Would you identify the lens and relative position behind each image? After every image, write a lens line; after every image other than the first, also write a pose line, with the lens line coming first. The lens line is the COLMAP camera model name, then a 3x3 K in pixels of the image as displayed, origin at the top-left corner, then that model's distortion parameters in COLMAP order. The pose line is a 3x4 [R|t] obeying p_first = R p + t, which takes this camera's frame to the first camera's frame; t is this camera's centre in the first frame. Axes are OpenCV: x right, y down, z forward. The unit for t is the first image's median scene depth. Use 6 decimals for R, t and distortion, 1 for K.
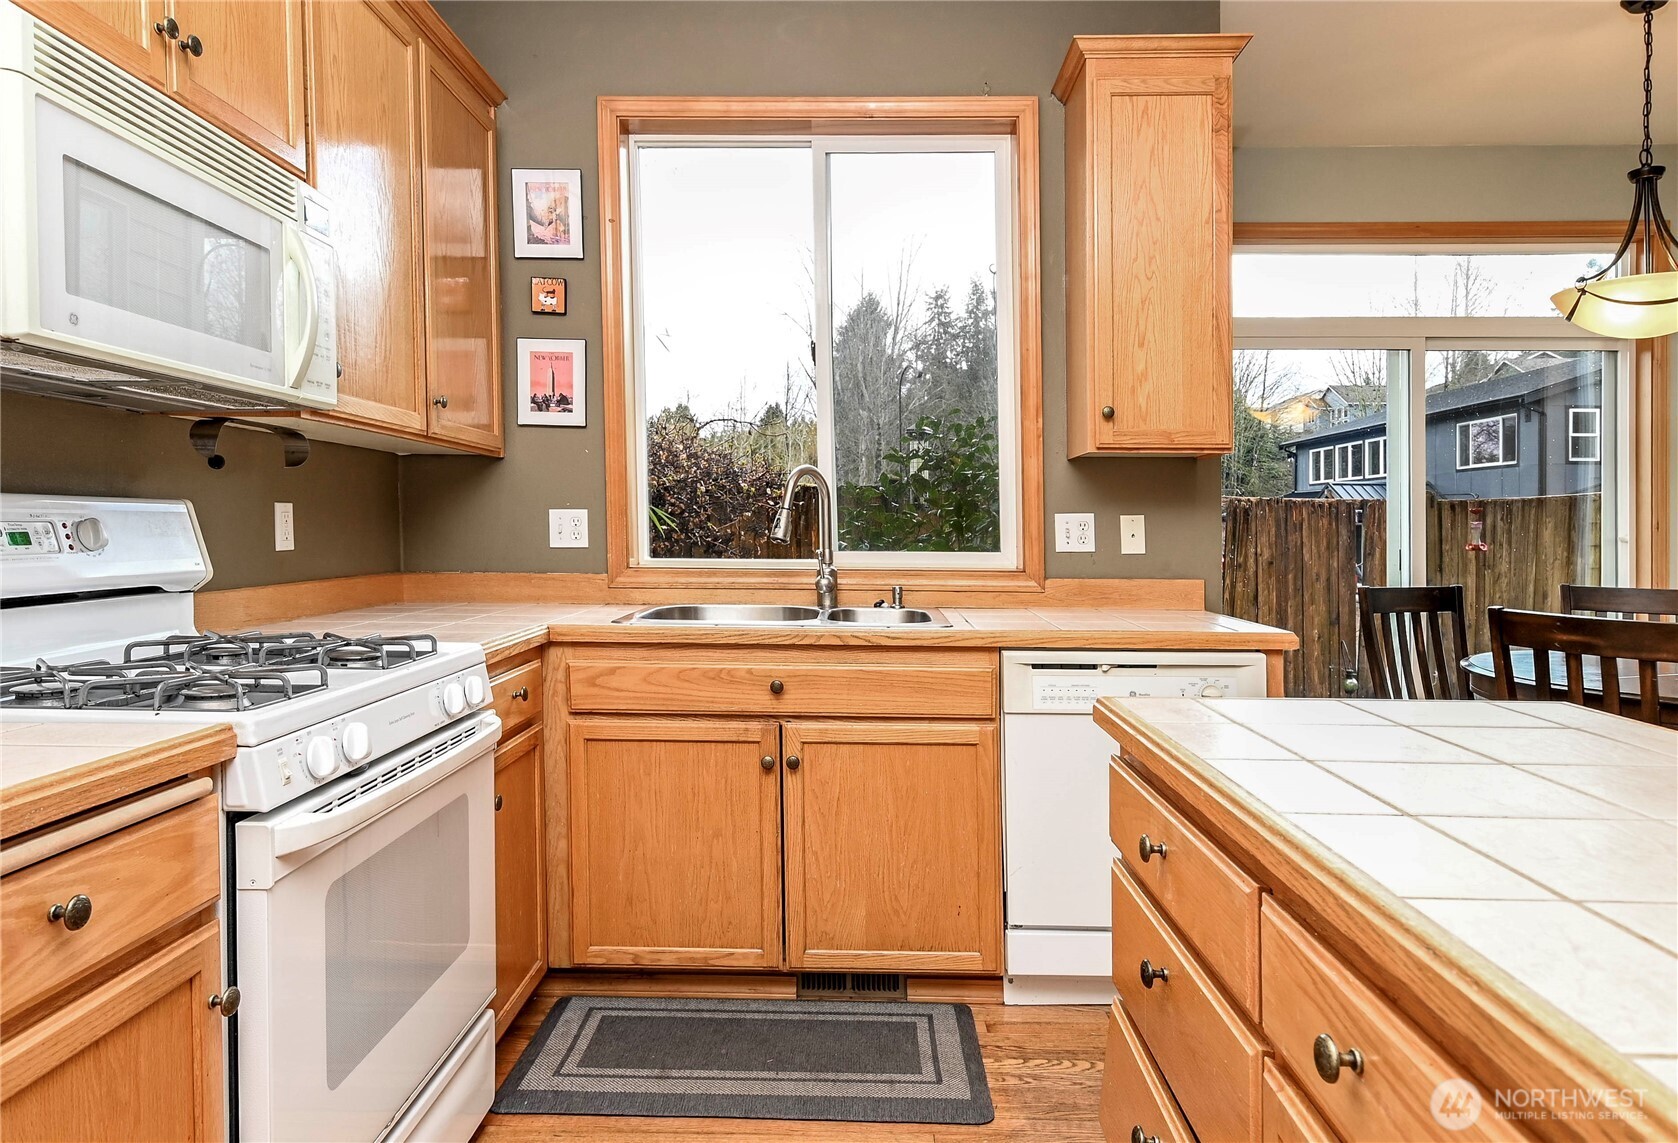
lens RADIAL K [[1021.8, 0, 836.1], [0, 1021.8, 539.7], [0, 0, 1]] dist [0.002405, 0.001712]
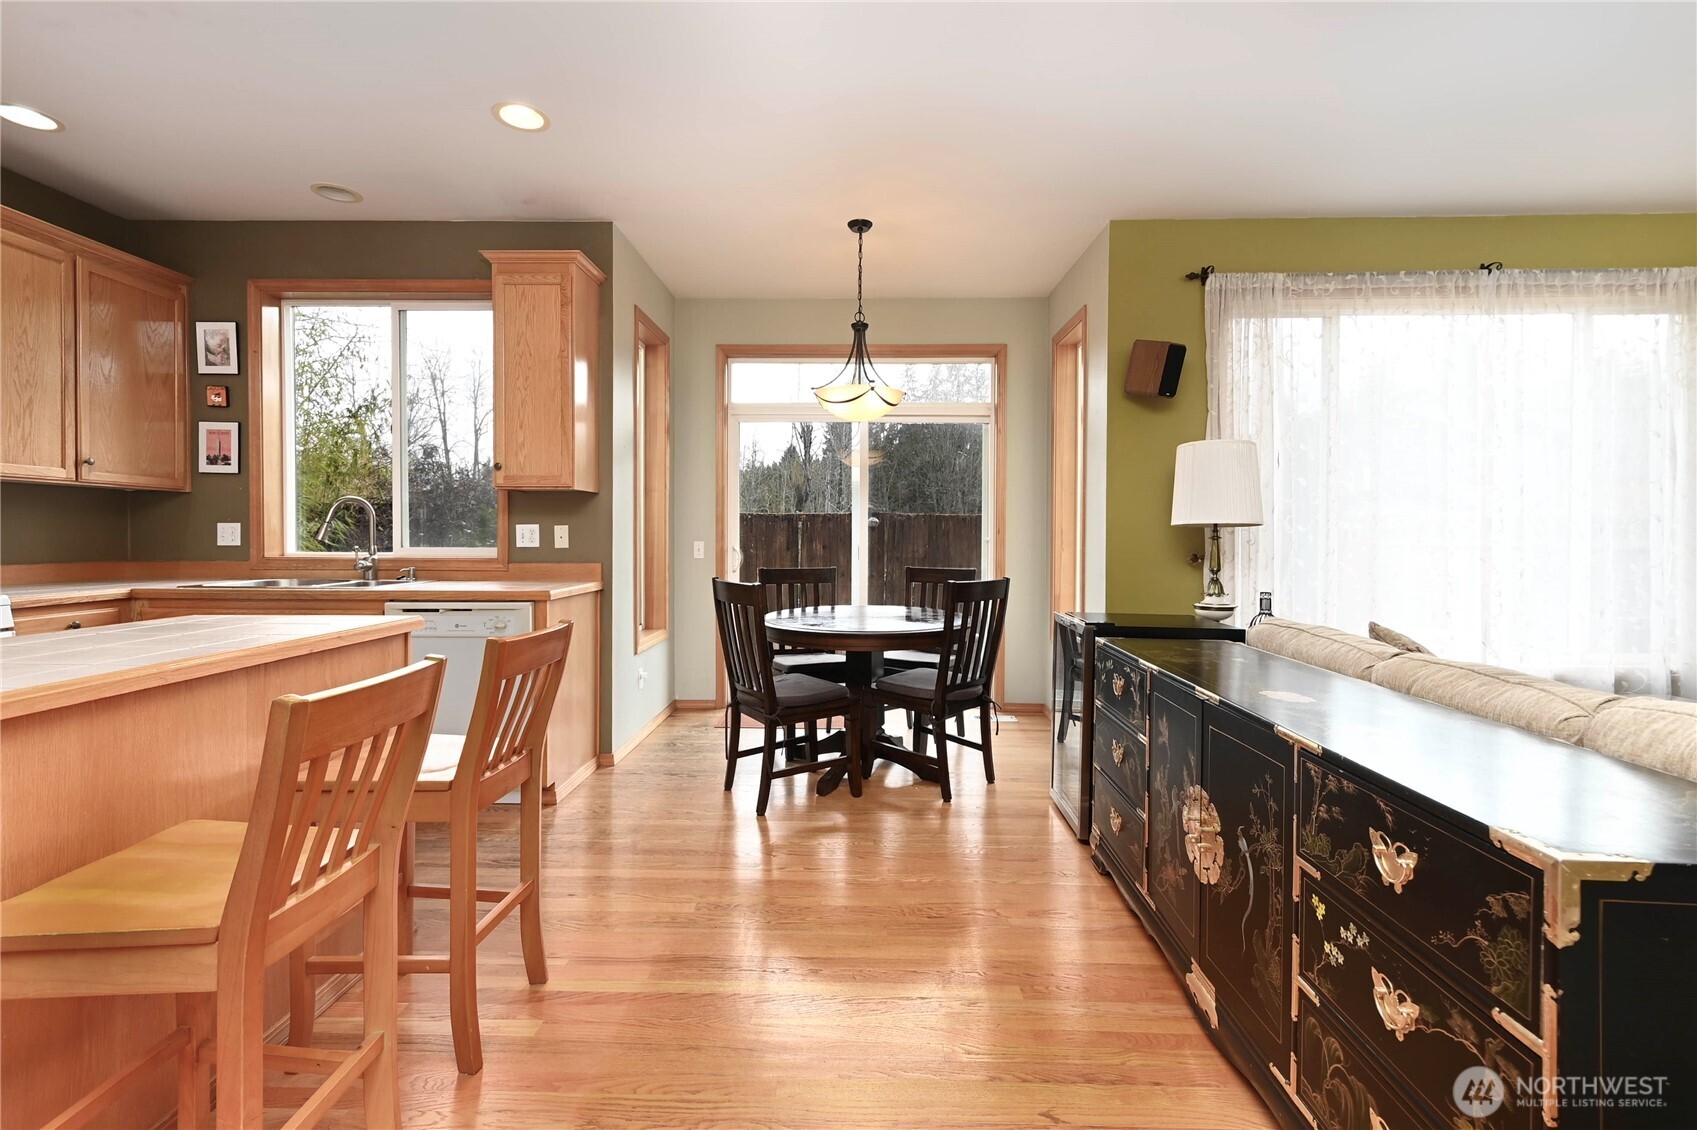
lens RADIAL K [[734.9, 0, 852.9], [0, 734.9, 534.7], [0, 0, 1]] dist [0.001077, 0.000505]
pose [[0.999908, -0.002695, 0.013314, 0.752319], [0.002876, 0.999903, -0.013613, 0.009345], [-0.013276, 0.013650, 0.999819, -0.225742]]
